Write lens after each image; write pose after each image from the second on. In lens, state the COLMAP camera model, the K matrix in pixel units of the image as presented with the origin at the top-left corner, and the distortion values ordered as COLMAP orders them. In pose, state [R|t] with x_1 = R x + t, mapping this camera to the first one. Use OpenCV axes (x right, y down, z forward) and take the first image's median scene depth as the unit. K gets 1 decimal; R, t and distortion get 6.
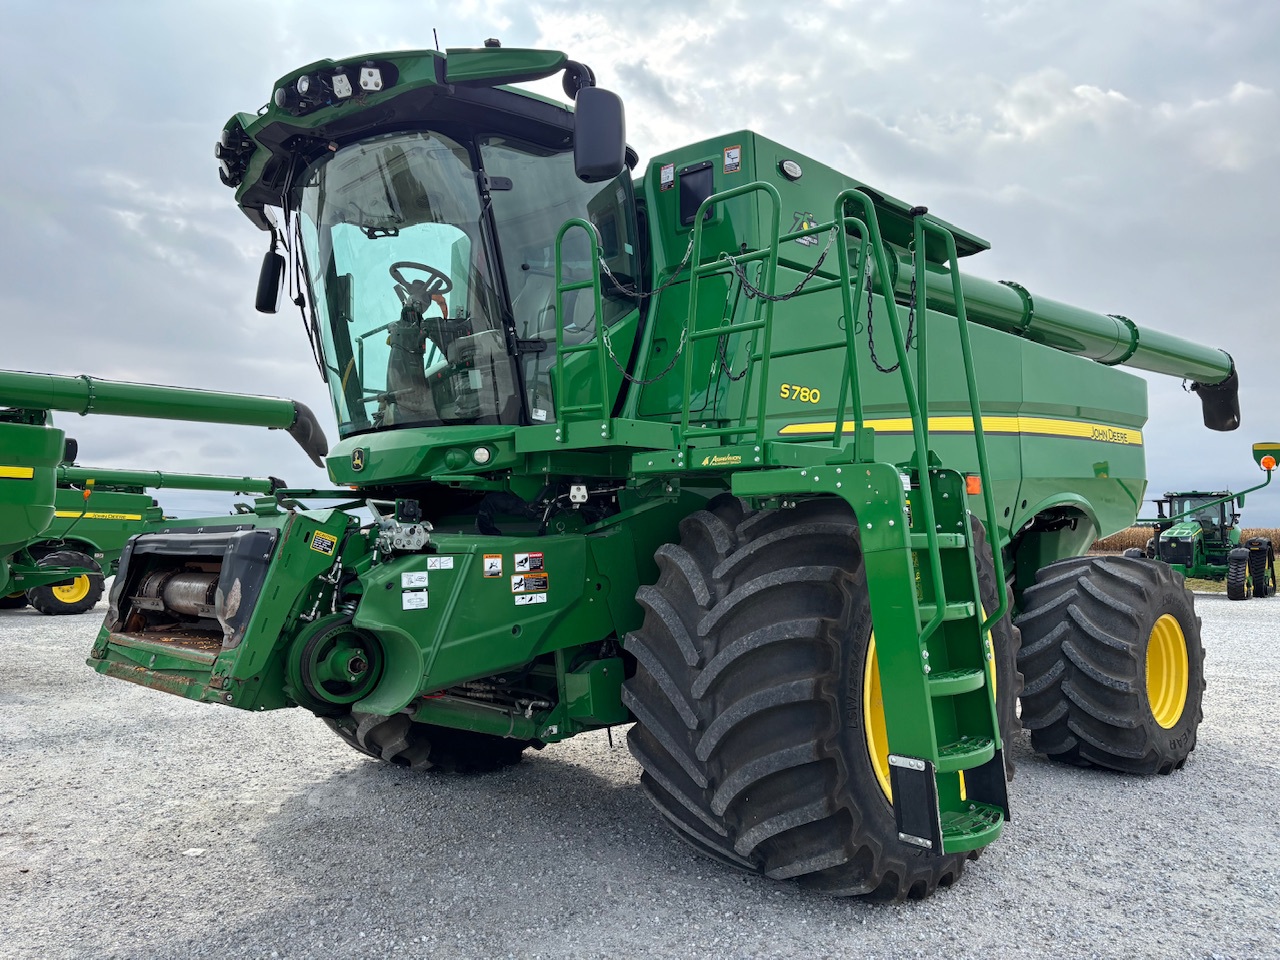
lens RADIAL K [[961.6, 0, 645.1], [0, 961.6, 483.7], [0, 0, 1]] dist [0.043335, -0.051836]
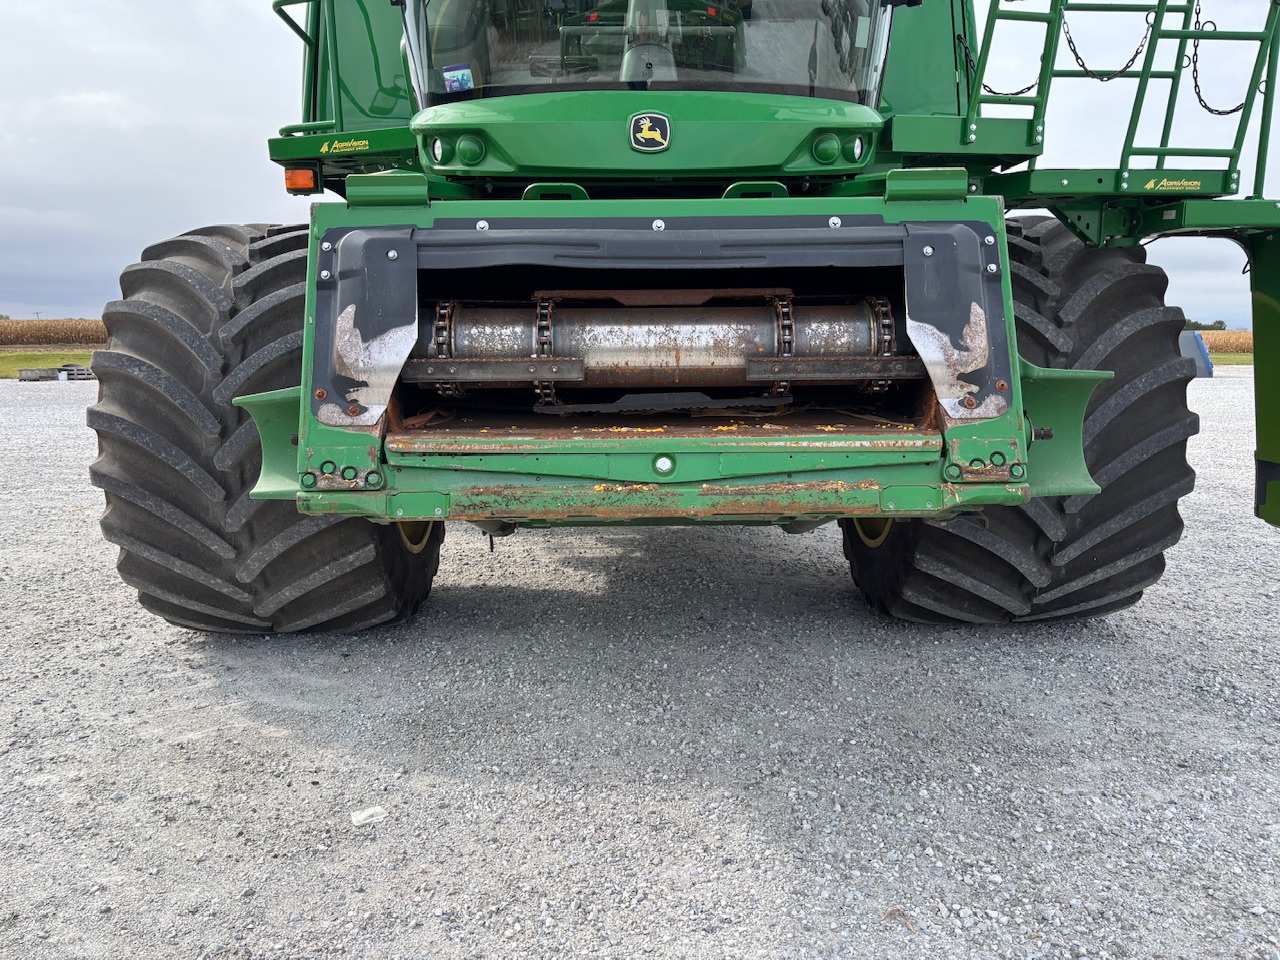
lens RADIAL K [[961.6, 0, 632.9], [0, 961.6, 477.5], [0, 0, 1]] dist [0.043335, -0.051836]
pose [[0.697082, -0.102541, 0.709621, -0.868803], [-0.038222, 0.982999, 0.179591, 0.092681], [-0.715972, -0.152313, 0.681312, 0.630960]]
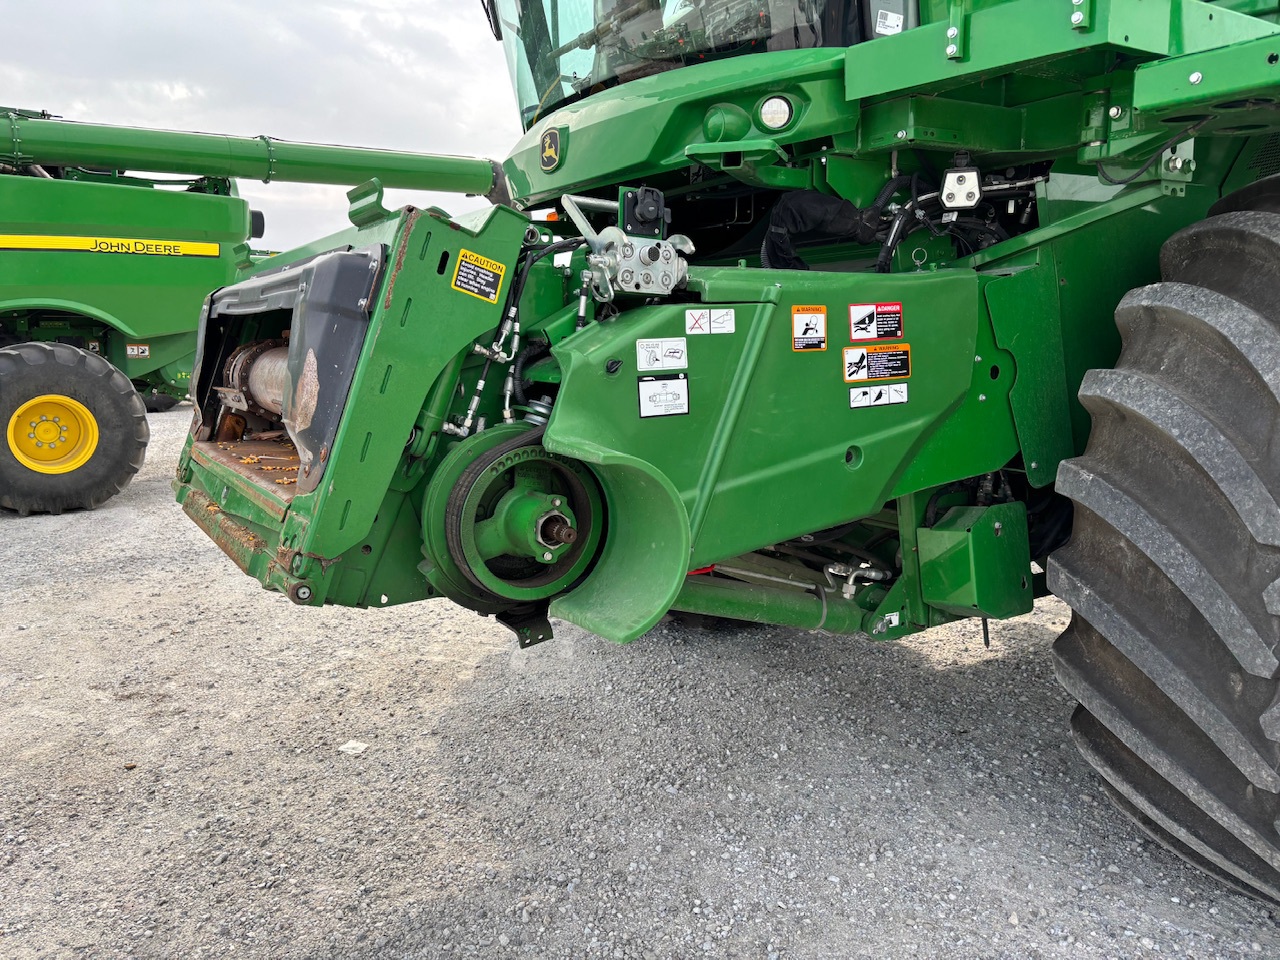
lens RADIAL K [[961.6, 0, 634.9], [0, 961.6, 473.5], [0, 0, 1]] dist [0.043335, -0.051836]
pose [[0.974858, 0.021739, -0.221765, -0.133265], [0.023714, 0.979457, 0.200254, 0.056599], [0.221563, -0.200478, 0.954316, 0.485353]]
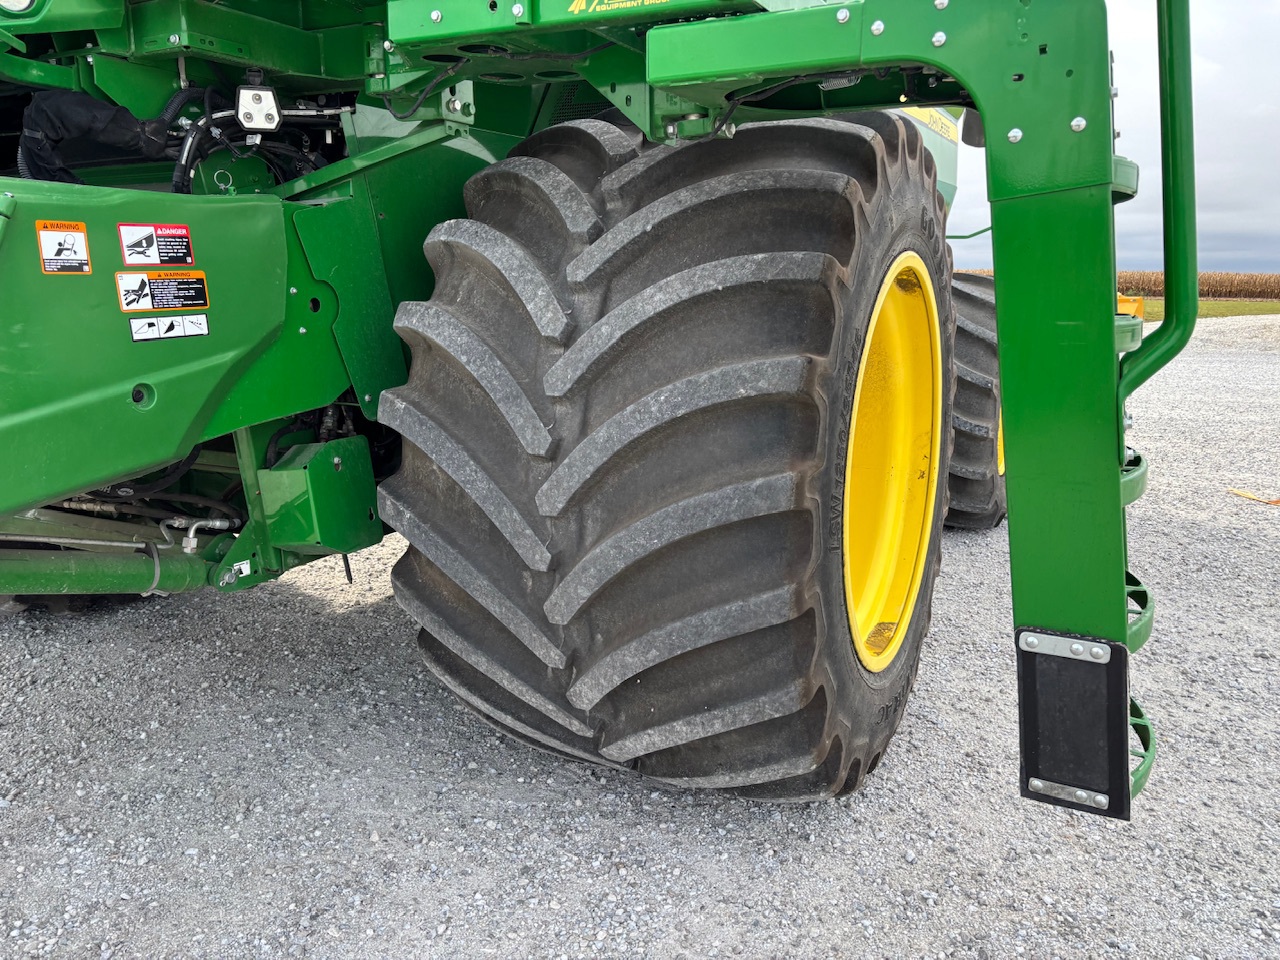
lens RADIAL K [[961.6, 0, 645.4], [0, 961.6, 476.6], [0, 0, 1]] dist [0.043335, -0.051836]
pose [[0.946085, -0.060226, 0.318271, -0.056331], [-0.023443, 0.967256, 0.252718, 0.067562], [-0.323070, -0.246553, 0.913694, 0.489764]]
